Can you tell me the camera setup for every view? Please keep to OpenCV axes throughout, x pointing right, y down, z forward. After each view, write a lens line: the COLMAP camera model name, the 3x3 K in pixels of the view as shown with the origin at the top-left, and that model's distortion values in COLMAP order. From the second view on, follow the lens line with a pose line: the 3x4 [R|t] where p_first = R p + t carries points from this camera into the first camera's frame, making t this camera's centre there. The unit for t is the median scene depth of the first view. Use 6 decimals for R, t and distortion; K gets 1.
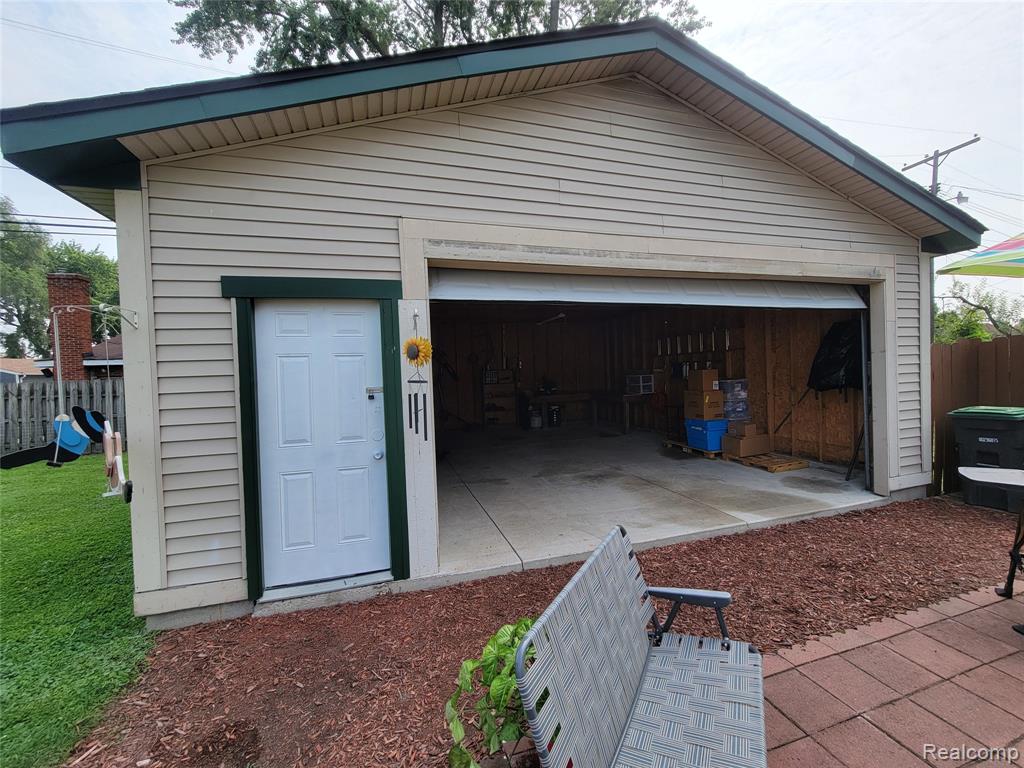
lens RADIAL K [[415.4, 0, 508.4], [0, 415.4, 384.7], [0, 0, 1]] dist [0.001159, 0.000277]
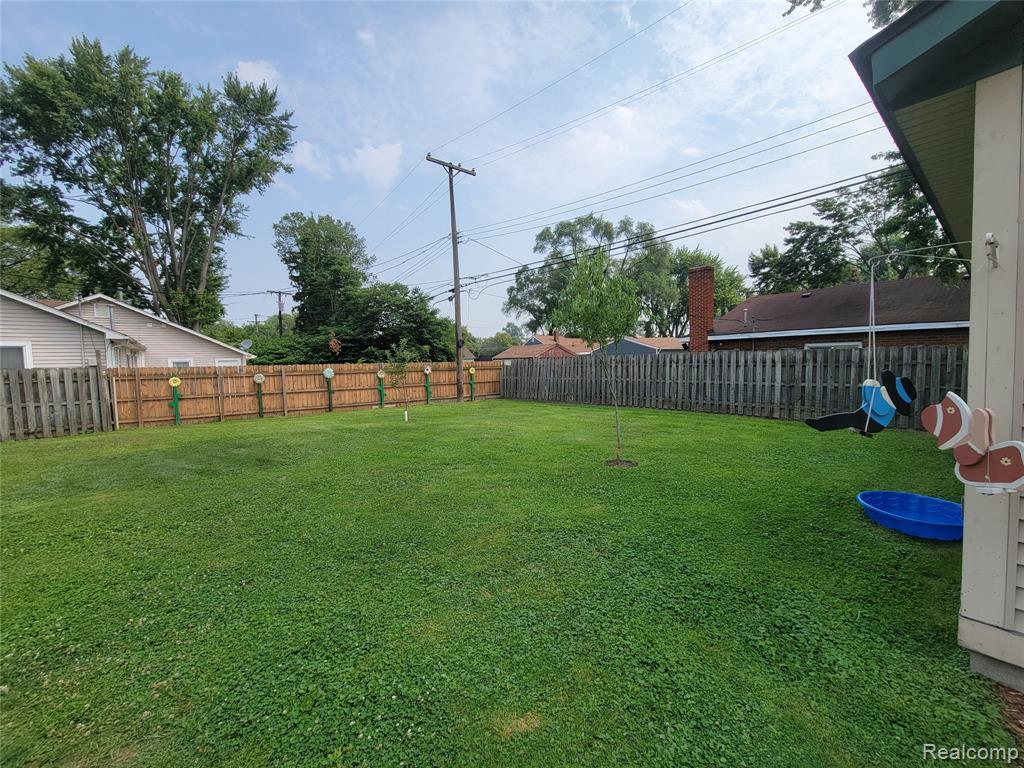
lens RADIAL K [[415.4, 0, 508.4], [0, 415.4, 387.9], [0, 0, 1]] dist [0.001159, 0.000277]
pose [[0.378265, 0.078941, -0.922325, -0.404405], [-0.014269, 0.996736, 0.079457, 0.021699], [0.925587, -0.016895, 0.378157, -0.049482]]
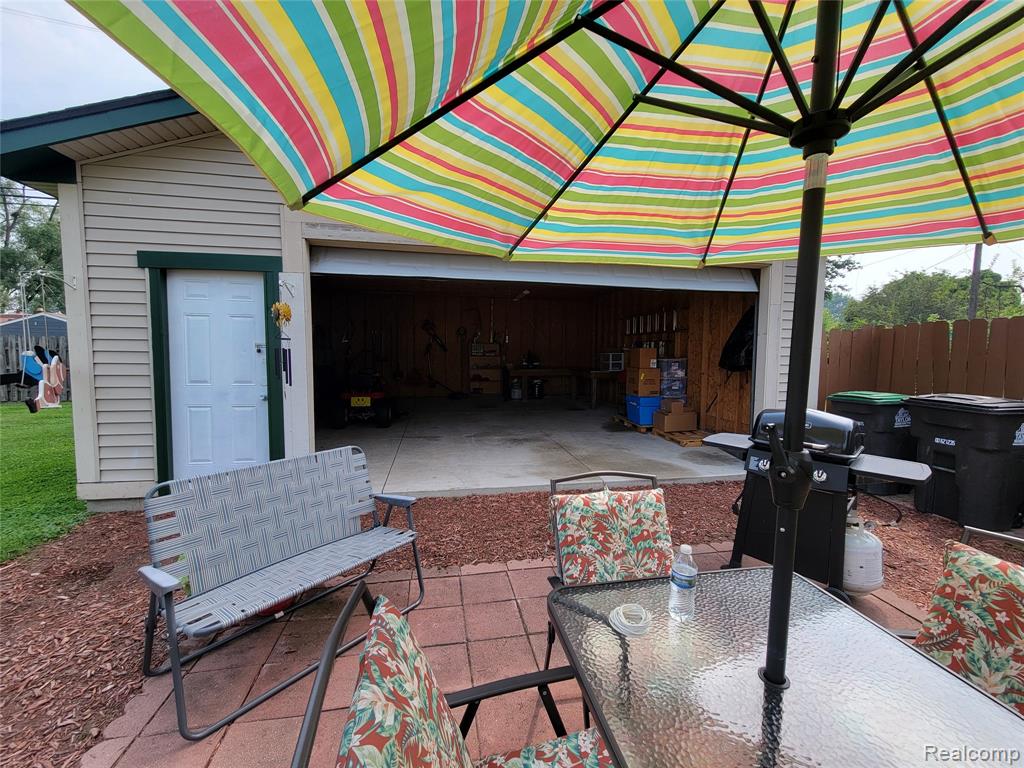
lens RADIAL K [[415.4, 0, 514.0], [0, 415.4, 385.6], [0, 0, 1]] dist [0.001159, 0.000277]
pose [[0.992640, 0.052297, -0.109232, 0.511888], [-0.046199, 0.997268, 0.057631, 0.024053], [0.111948, -0.052161, 0.992344, -0.145539]]
